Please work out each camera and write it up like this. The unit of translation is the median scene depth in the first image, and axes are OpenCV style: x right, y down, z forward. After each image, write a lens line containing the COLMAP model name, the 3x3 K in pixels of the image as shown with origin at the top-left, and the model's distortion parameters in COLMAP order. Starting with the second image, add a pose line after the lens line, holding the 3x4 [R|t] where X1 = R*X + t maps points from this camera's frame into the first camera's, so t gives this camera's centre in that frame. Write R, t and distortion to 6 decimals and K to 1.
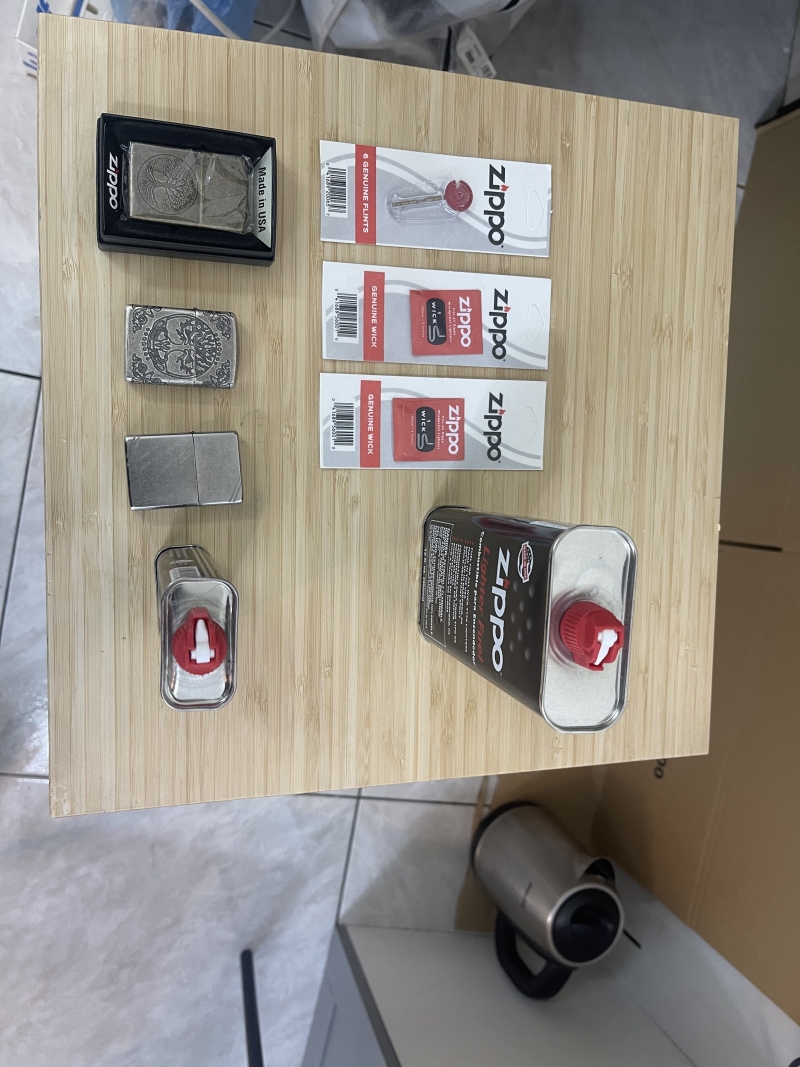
lens RADIAL K [[822.6, 0, 399.0], [0, 822.6, 529.0], [0, 0, 1]] dist [0.058262, -0.092338]
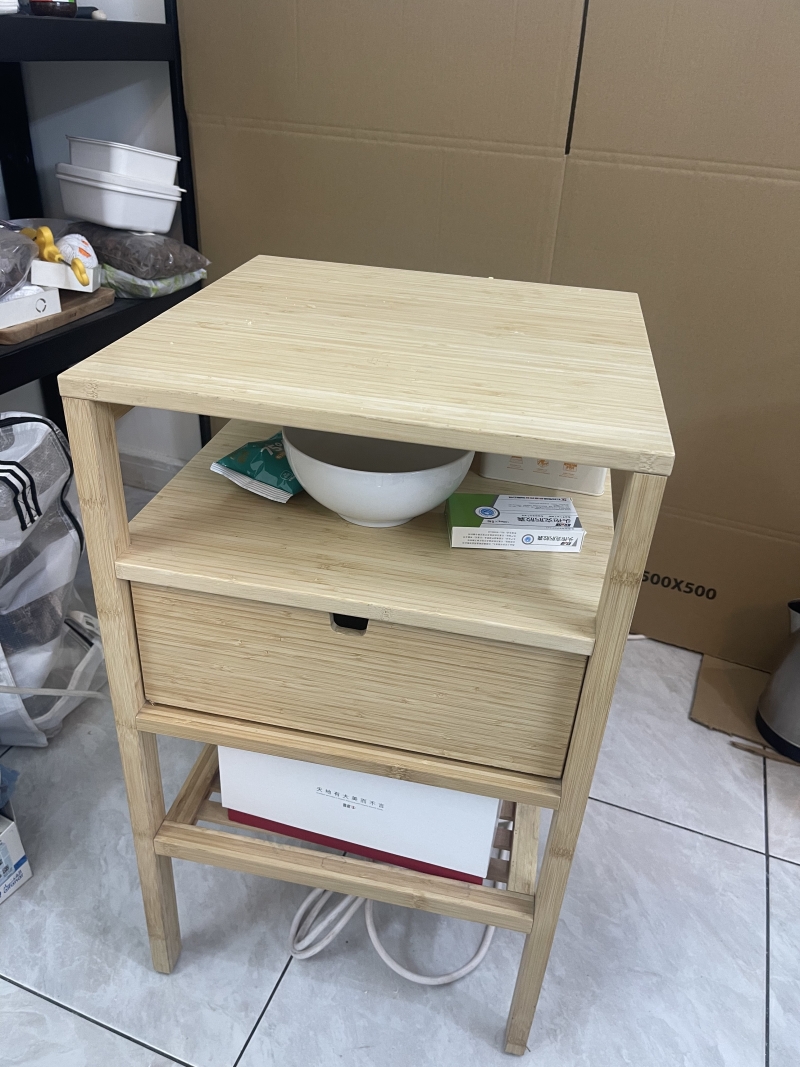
lens RADIAL K [[822.6, 0, 399.0], [0, 822.6, 529.0], [0, 0, 1]] dist [0.058262, -0.092338]
pose [[0.183123, -0.709992, 0.679983, -1.239235], [0.980333, 0.080112, -0.180361, 0.172624], [0.073580, 0.699638, 0.710699, 0.202517]]
